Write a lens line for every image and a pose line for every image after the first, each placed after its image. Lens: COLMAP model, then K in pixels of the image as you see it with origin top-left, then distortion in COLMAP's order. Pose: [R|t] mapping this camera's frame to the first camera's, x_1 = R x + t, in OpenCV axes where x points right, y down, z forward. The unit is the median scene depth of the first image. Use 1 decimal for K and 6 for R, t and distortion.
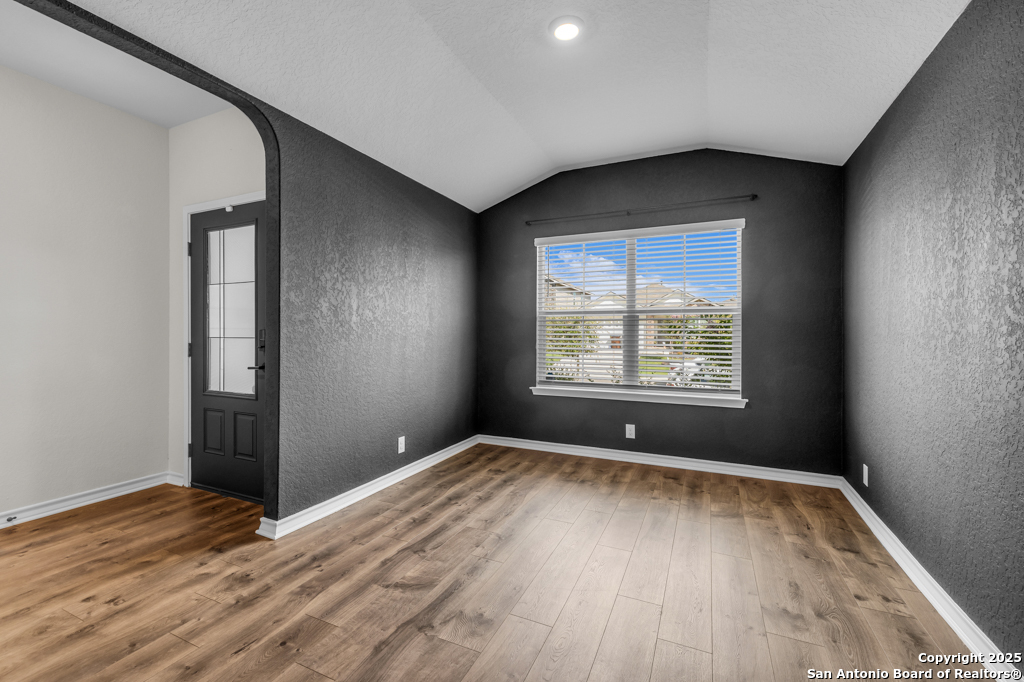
lens RADIAL K [[434.1, 0, 507.2], [0, 434.1, 334.8], [0, 0, 1]] dist [-0.000335, 0.000776]
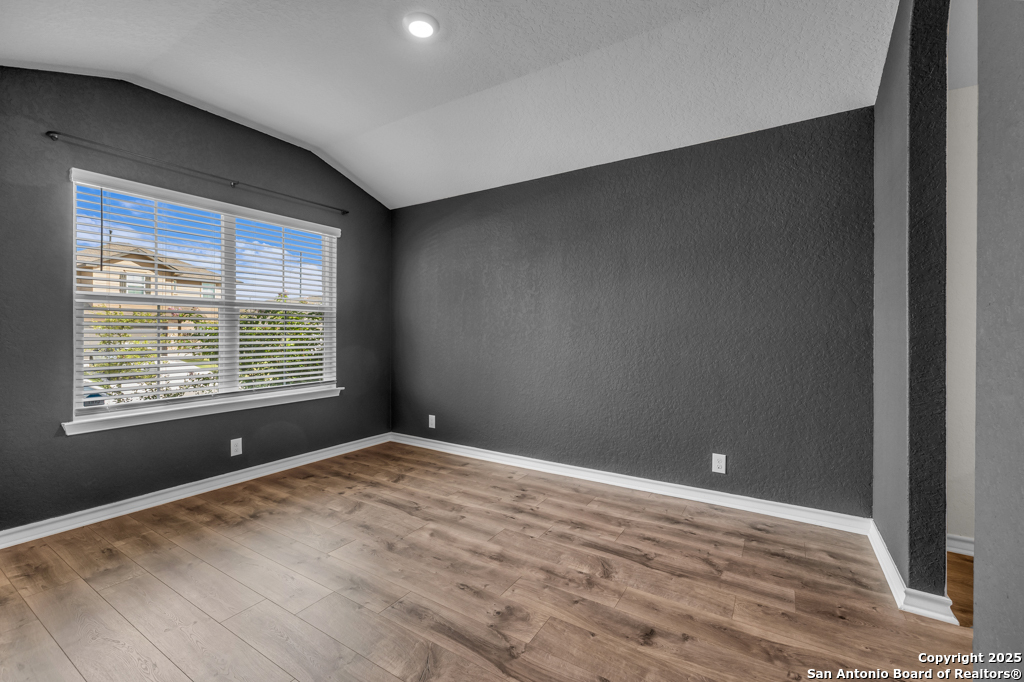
lens RADIAL K [[434.1, 0, 492.6], [0, 434.1, 334.4], [0, 0, 1]] dist [-0.000335, 0.000776]
pose [[0.155813, -0.011938, 0.987714, -0.523723], [0.002053, 0.999929, 0.011762, -0.003851], [-0.987785, 0.000195, 0.155826, 0.430502]]
